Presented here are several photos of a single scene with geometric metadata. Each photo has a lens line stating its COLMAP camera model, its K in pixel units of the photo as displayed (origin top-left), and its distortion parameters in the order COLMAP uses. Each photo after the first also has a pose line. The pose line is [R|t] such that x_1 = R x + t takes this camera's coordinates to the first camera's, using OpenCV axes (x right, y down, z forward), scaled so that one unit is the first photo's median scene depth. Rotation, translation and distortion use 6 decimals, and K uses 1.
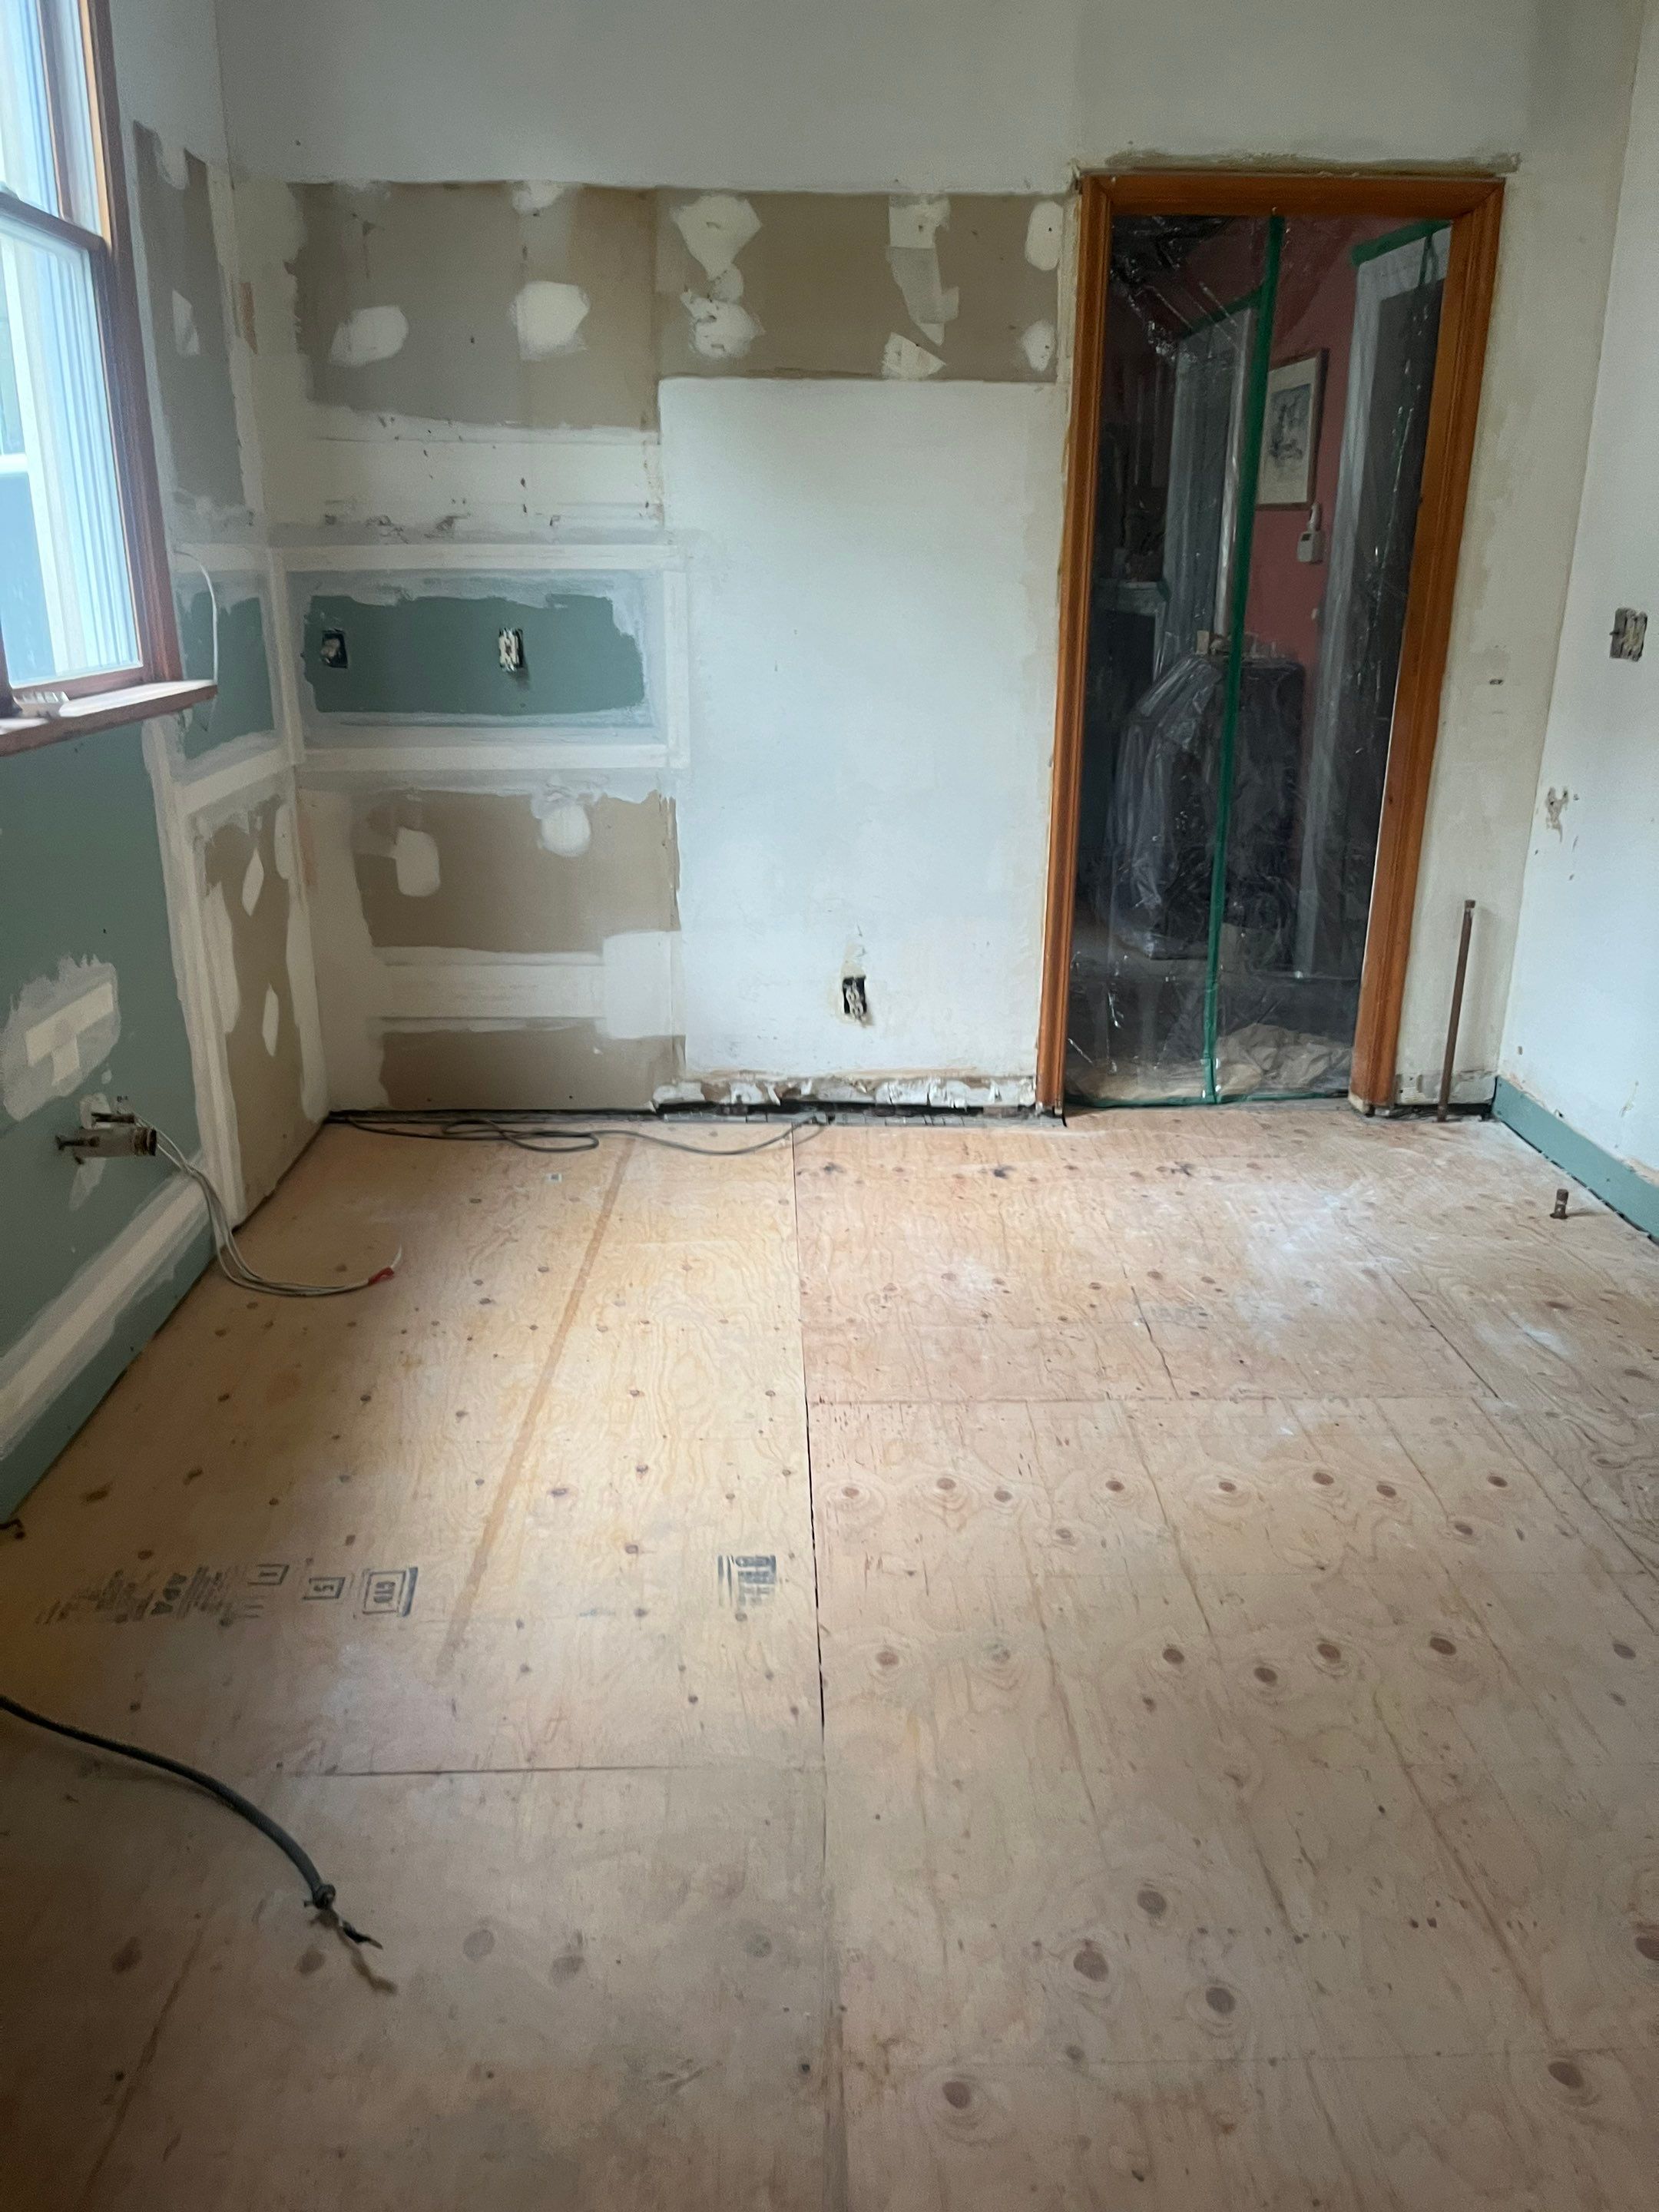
lens RADIAL K [[1609.1, 0, 829.5], [0, 1609.1, 1106.0], [0, 0, 1]] dist [0.032744, -0.003770]
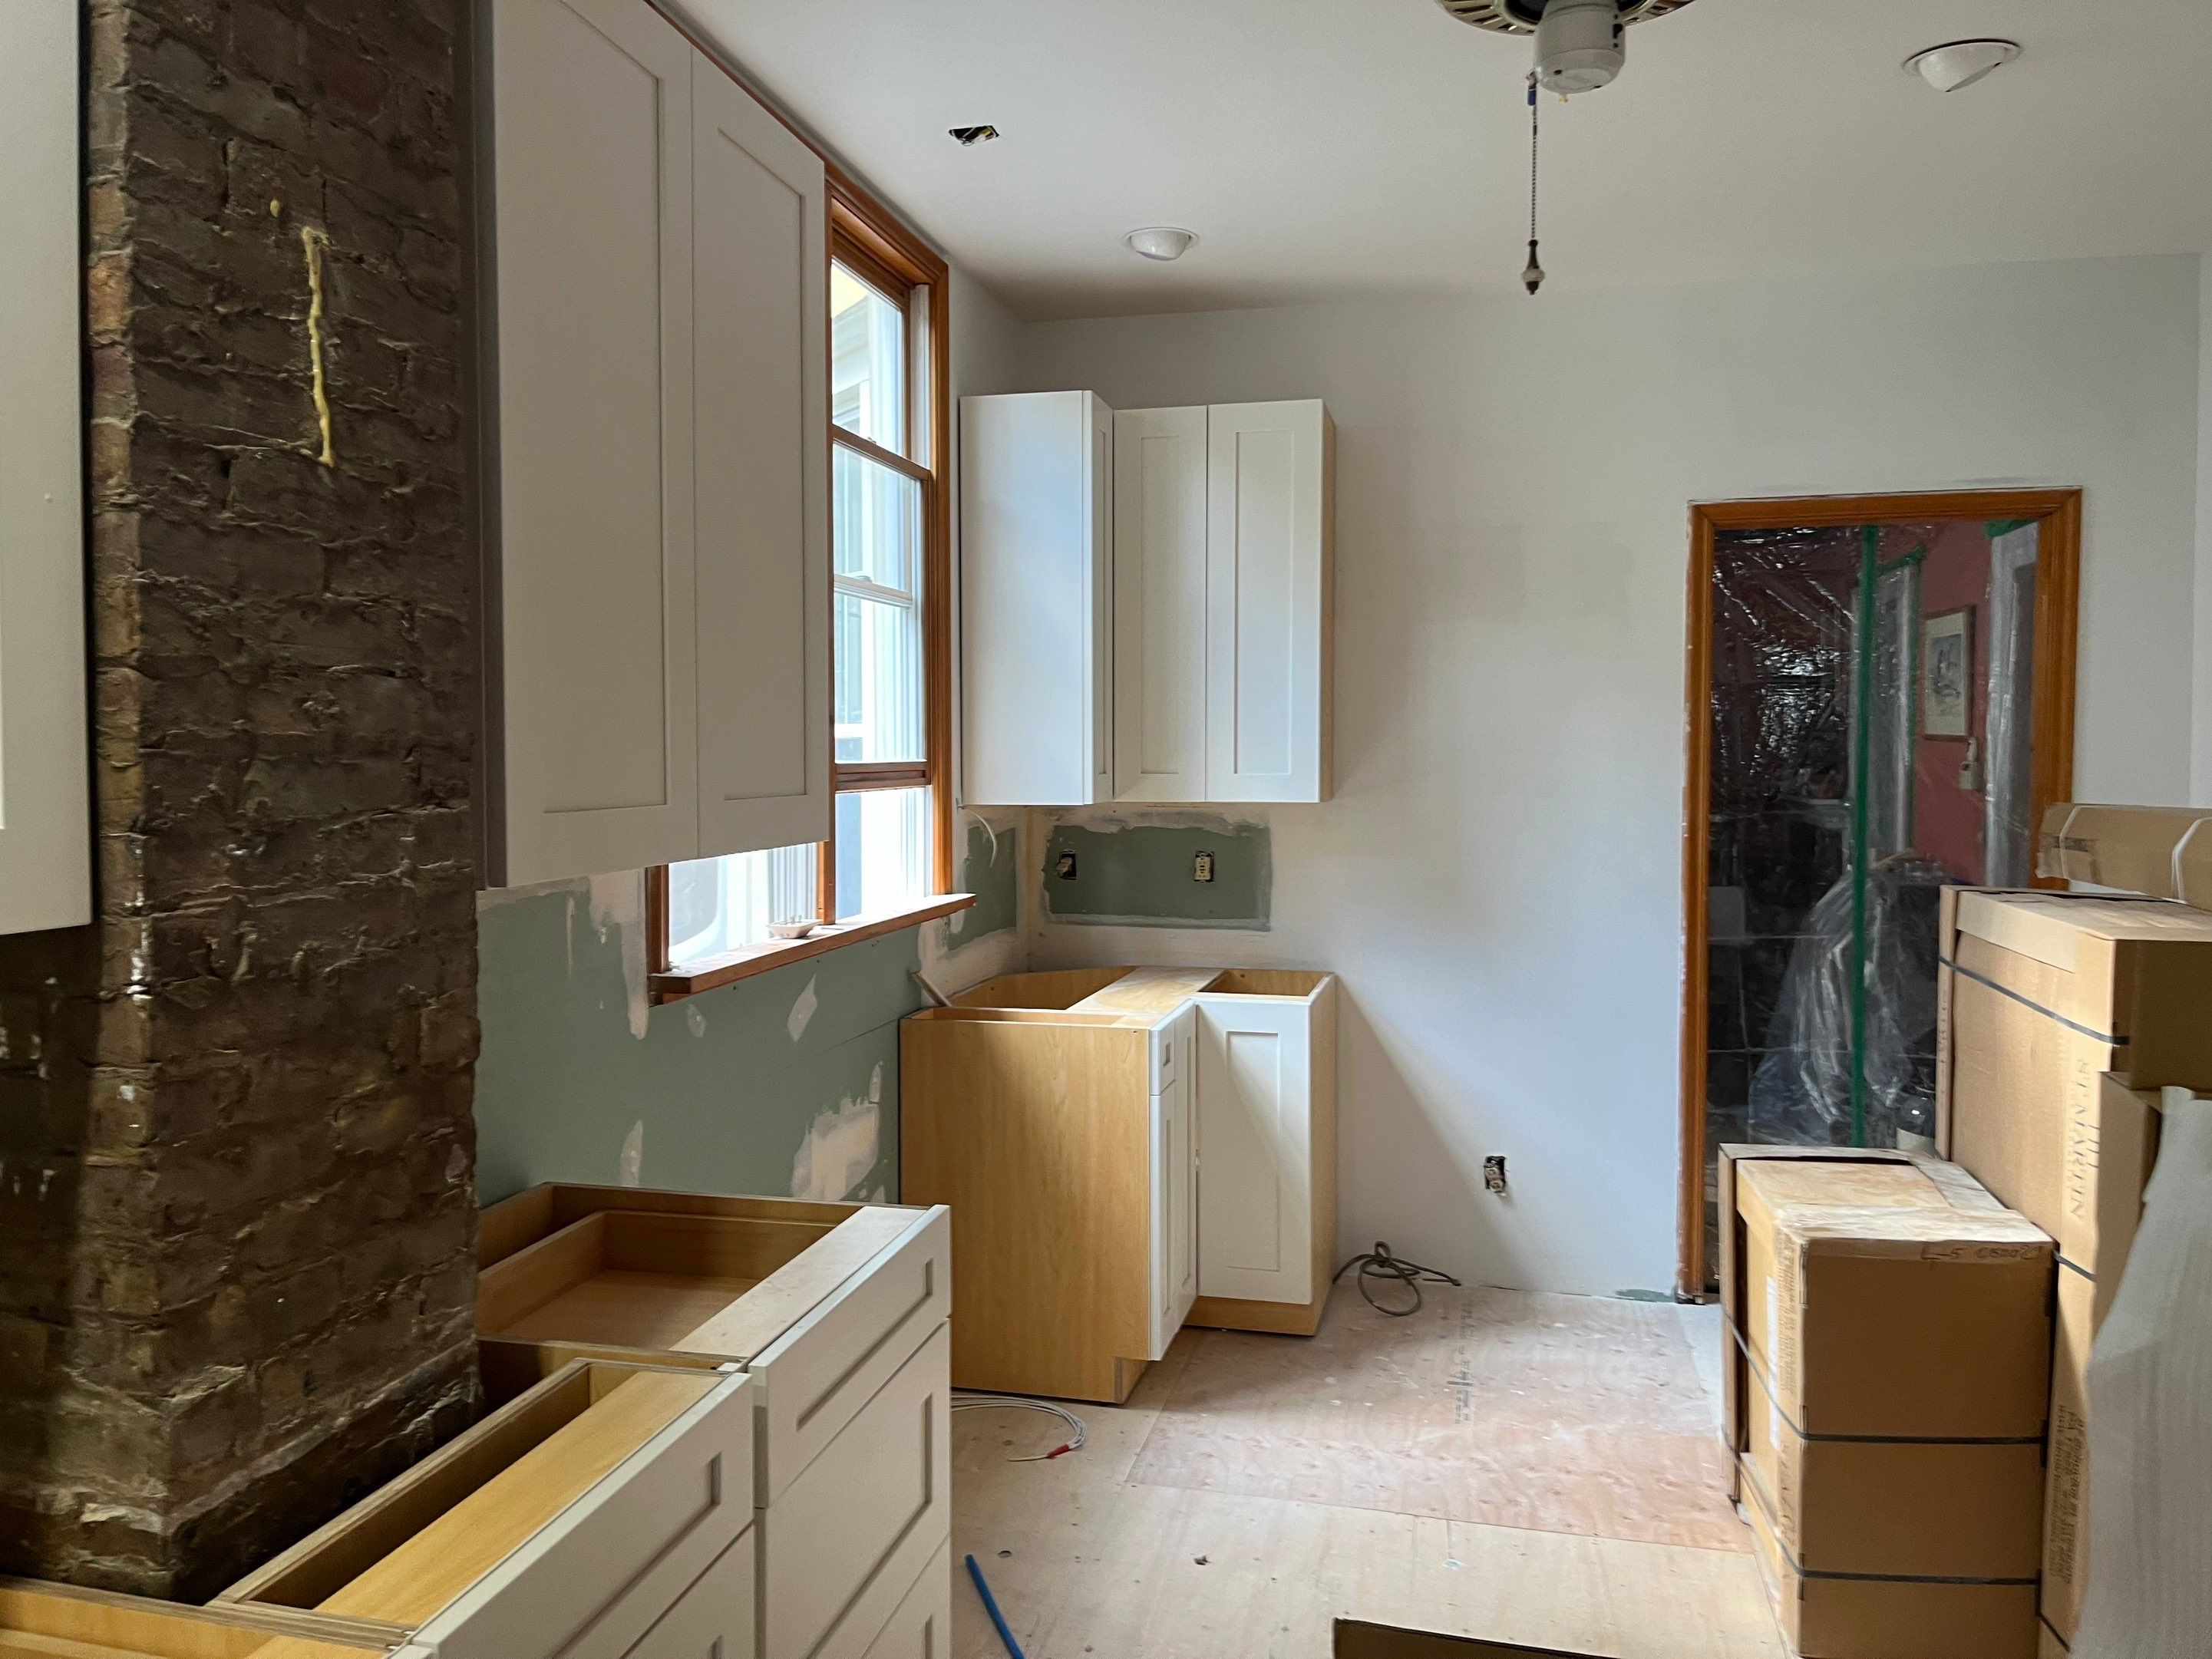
lens RADIAL K [[1691.3, 0, 1101.9], [0, 1691.3, 863.8], [0, 0, 1]] dist [-0.025526, -0.000867]
pose [[0.963974, 0.014650, -0.265591, 0.062914], [-0.083093, 0.965098, -0.248356, 0.037390], [0.252683, 0.261478, 0.931547, -0.199443]]
